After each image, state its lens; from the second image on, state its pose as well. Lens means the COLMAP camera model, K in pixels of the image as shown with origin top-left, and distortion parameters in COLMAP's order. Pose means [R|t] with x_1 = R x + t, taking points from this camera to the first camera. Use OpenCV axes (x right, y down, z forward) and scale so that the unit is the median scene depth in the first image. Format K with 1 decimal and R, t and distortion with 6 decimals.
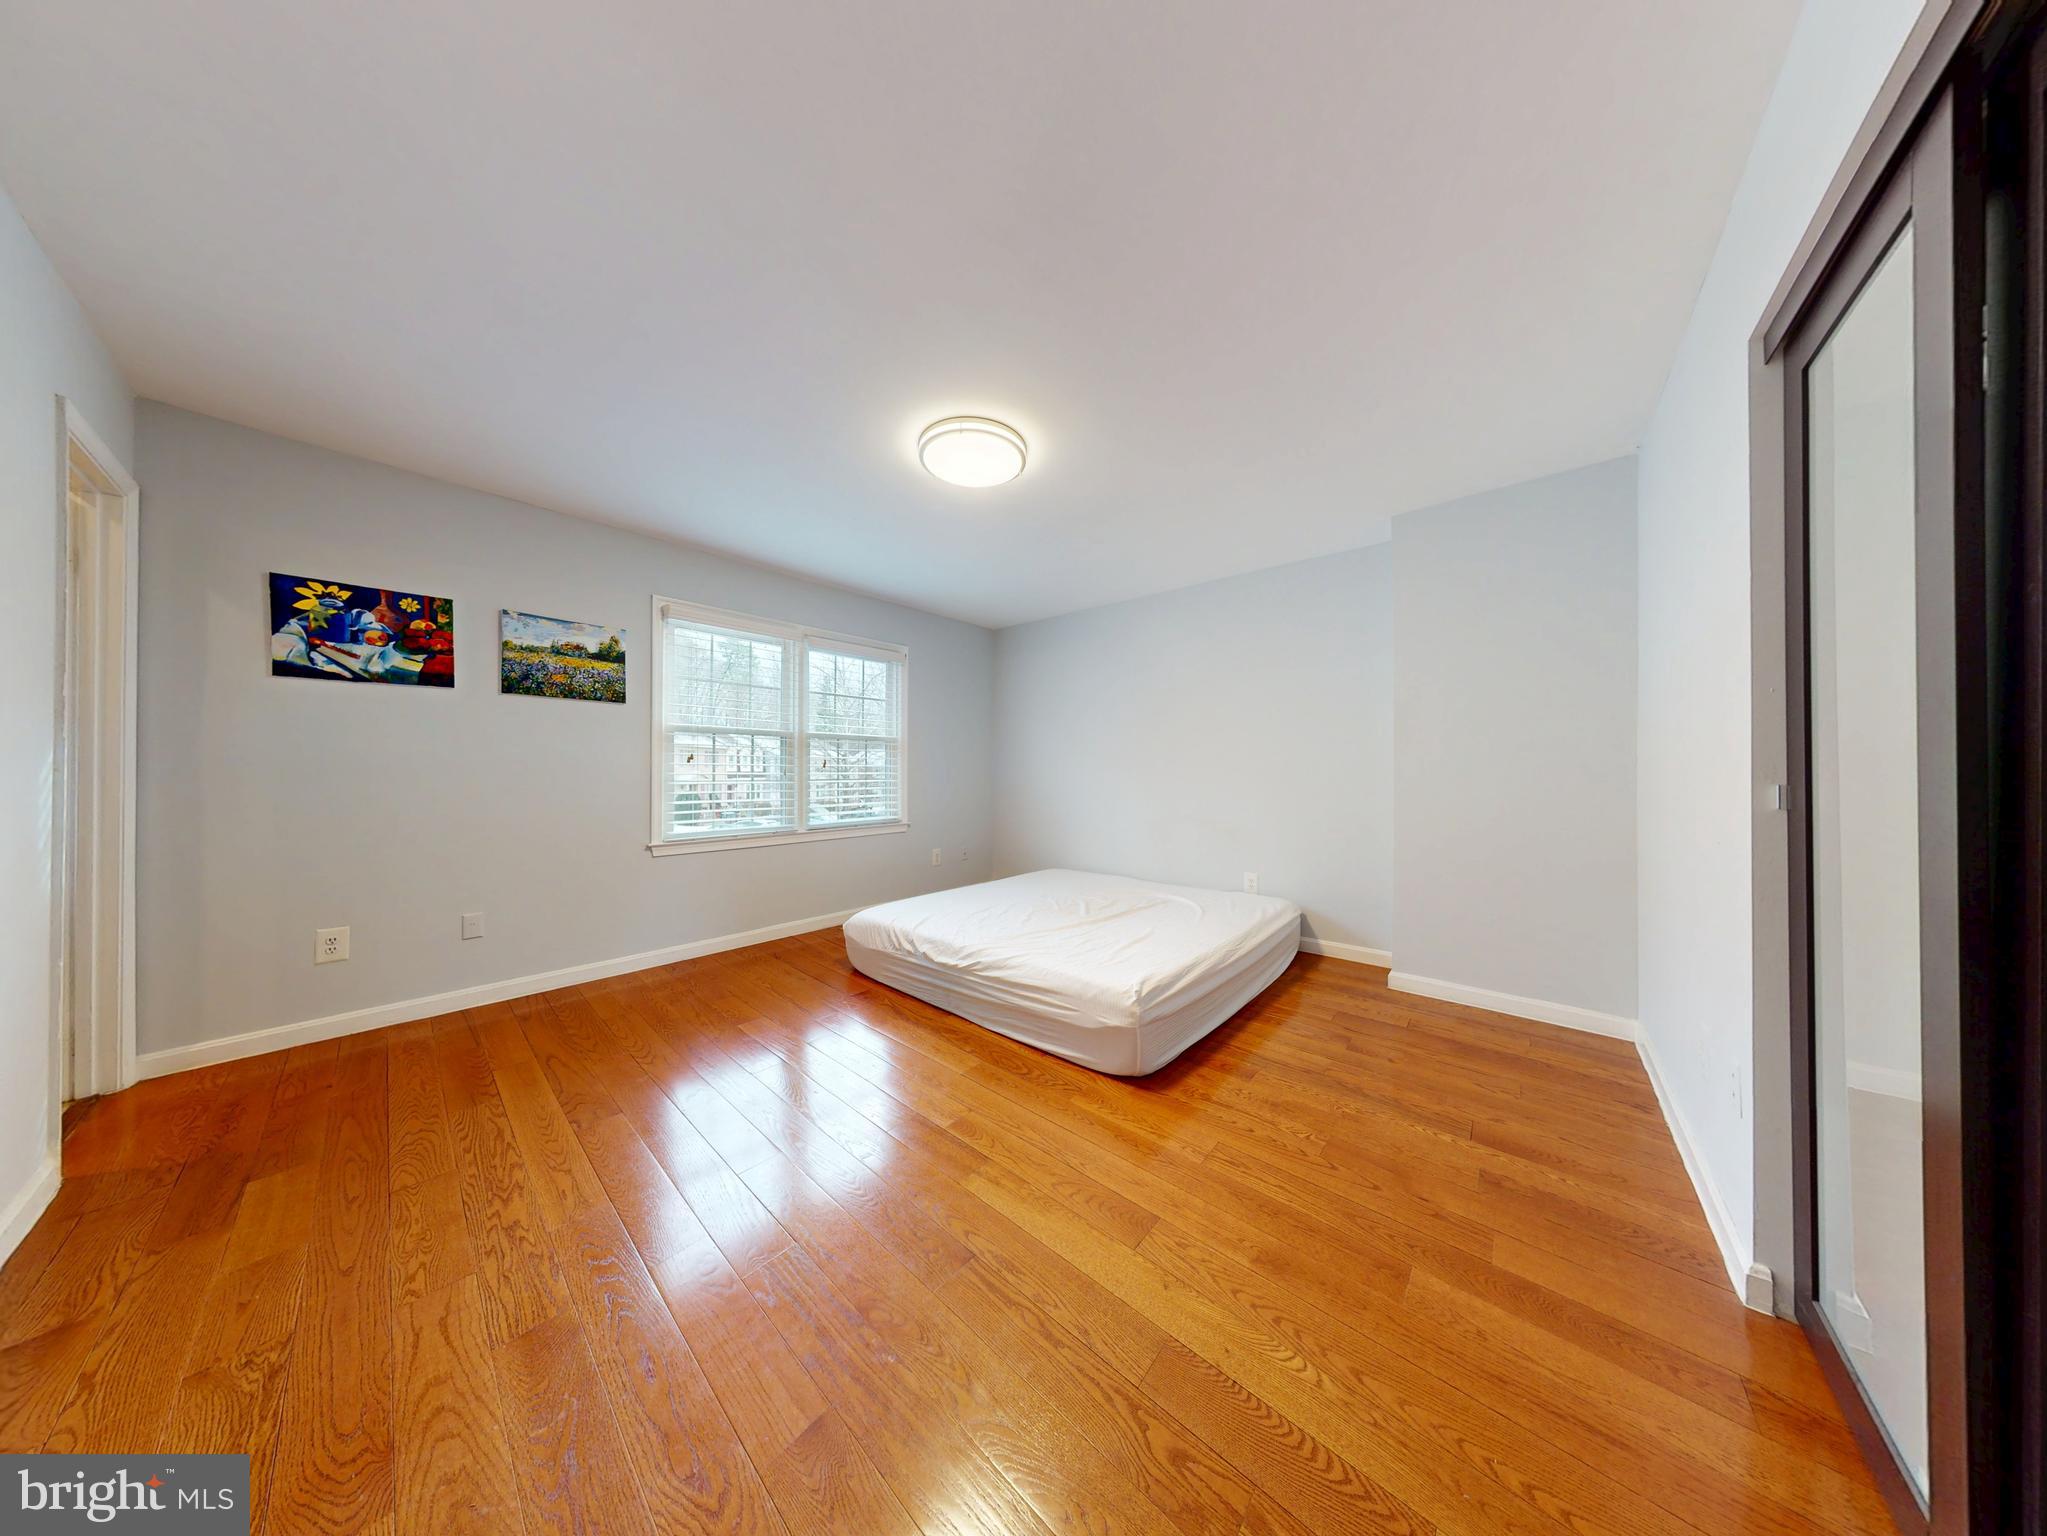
lens RADIAL K [[566.0, 0, 1022.6], [0, 566.0, 772.6], [0, 0, 1]] dist [-0.000194, -0.000123]
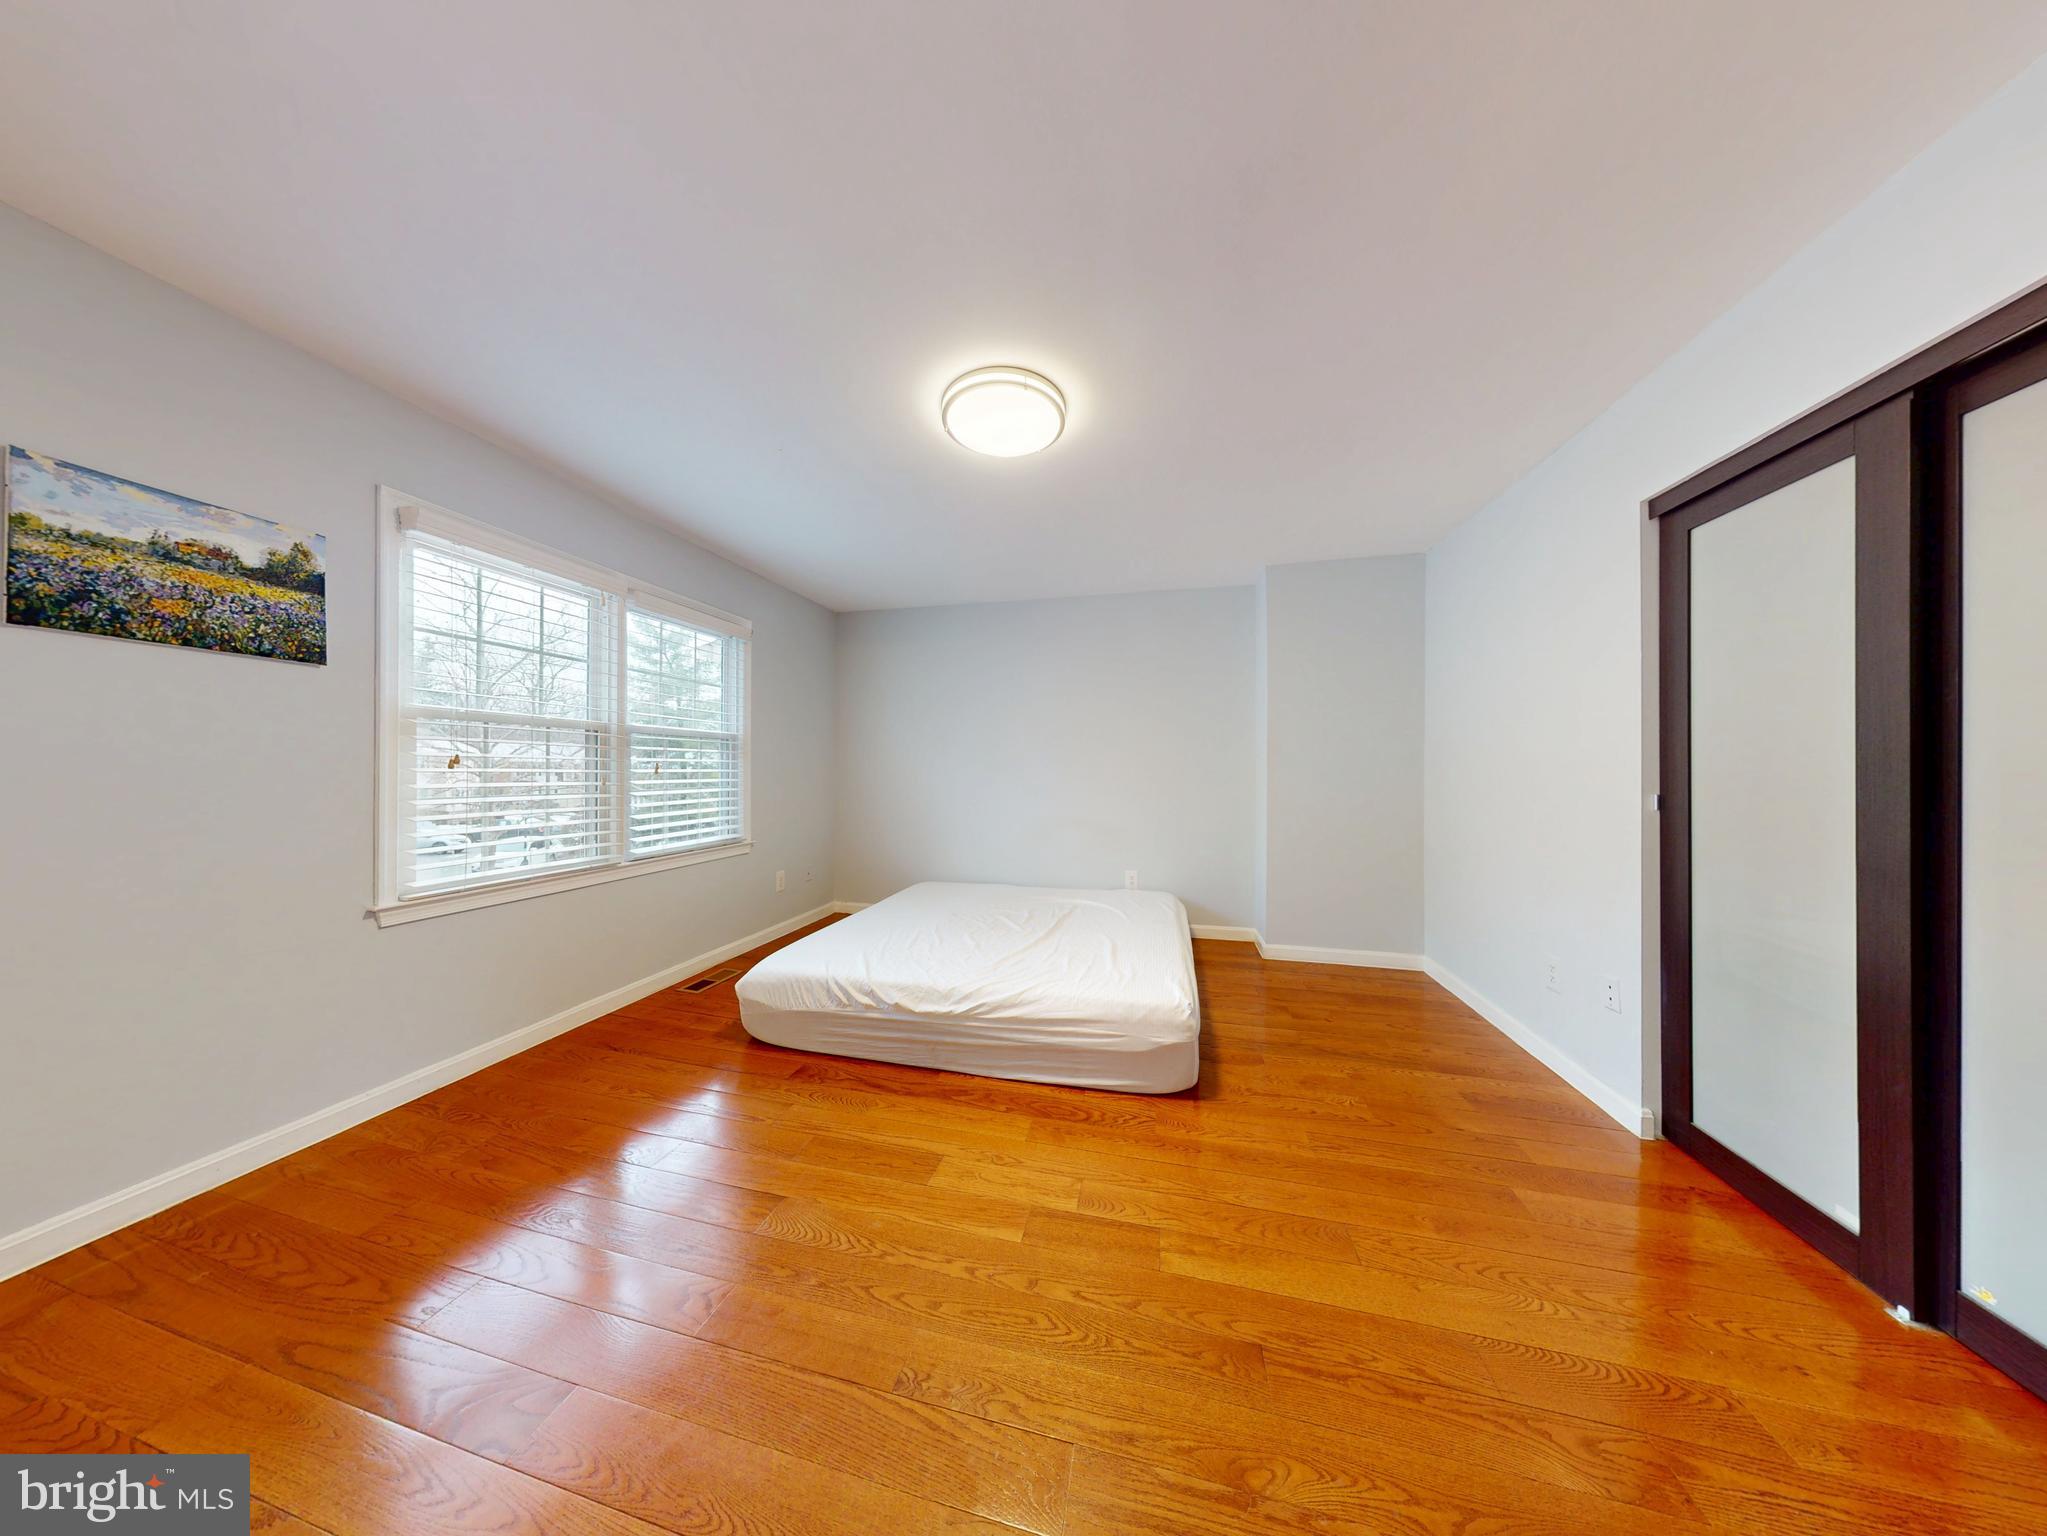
lens RADIAL K [[566.0, 0, 1022.6], [0, 566.0, 772.6], [0, 0, 1]] dist [-0.000194, -0.000123]
pose [[0.883939, -0.000647, 0.467602, -0.368261], [-0.000782, 0.999996, 0.002861, -0.017498], [-0.467601, -0.002895, 0.883935, 0.178821]]
